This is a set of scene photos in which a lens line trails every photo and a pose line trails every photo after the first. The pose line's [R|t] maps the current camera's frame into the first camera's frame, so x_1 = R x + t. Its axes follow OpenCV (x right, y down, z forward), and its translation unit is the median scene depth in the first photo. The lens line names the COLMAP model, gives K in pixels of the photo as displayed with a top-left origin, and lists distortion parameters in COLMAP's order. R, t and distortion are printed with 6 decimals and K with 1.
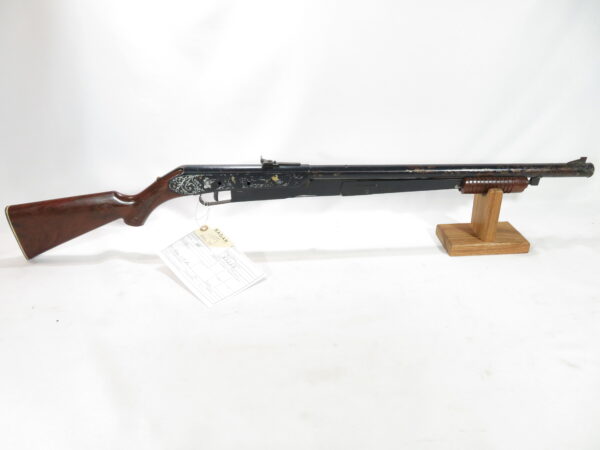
lens RADIAL K [[431.8, 0, 300.0], [0, 431.8, 225.0], [0, 0, 1]] dist [-0.001437, -0.001867]
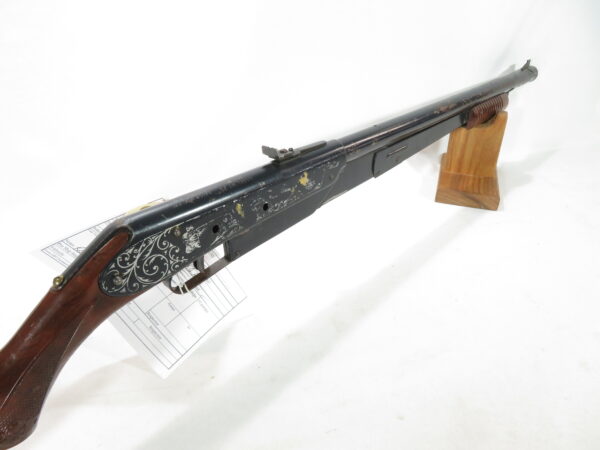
lens RADIAL K [[431.8, 0, 300.0], [0, 431.8, 225.0], [0, 0, 1]] dist [-0.001437, -0.001867]
pose [[0.724210, -0.361160, 0.587437, -0.370525], [0.381156, 0.919570, 0.095457, -0.106764], [-0.574665, 0.154774, 0.803620, 0.585724]]
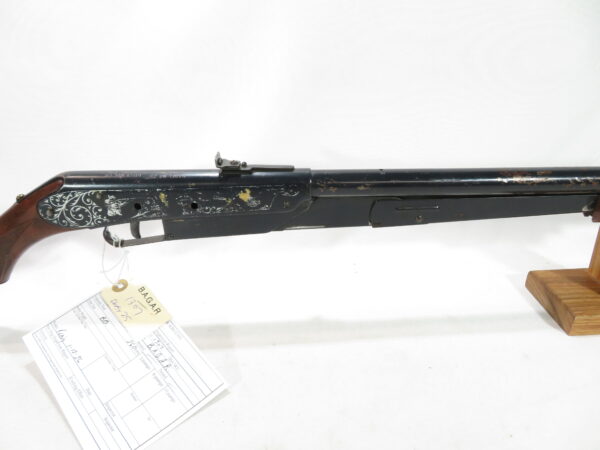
lens RADIAL K [[431.8, 0, 300.0], [0, 431.8, 225.0], [0, 0, 1]] dist [-0.001437, -0.001867]
pose [[0.999891, -0.007808, 0.012565, 0.001481], [0.008041, 0.999795, -0.018587, -0.061423], [-0.012418, 0.018686, 0.999748, 0.470961]]
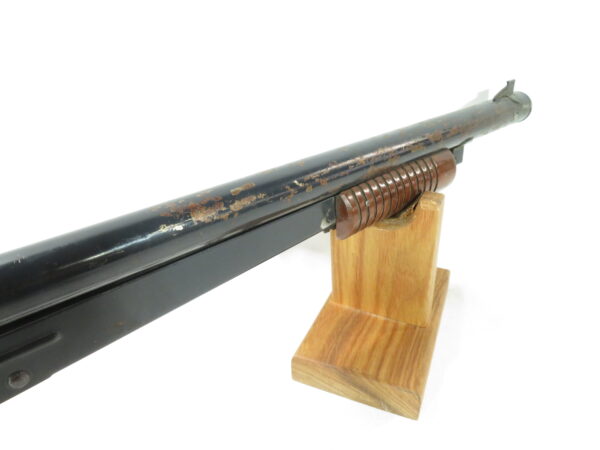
lens RADIAL K [[431.8, 0, 300.0], [0, 431.8, 225.0], [0, 0, 1]] dist [-0.001437, -0.001867]
pose [[0.780780, -0.314854, 0.539676, 0.177356], [0.365516, 0.930697, 0.014169, -0.101826], [-0.506736, 0.186197, 0.841754, 0.744899]]
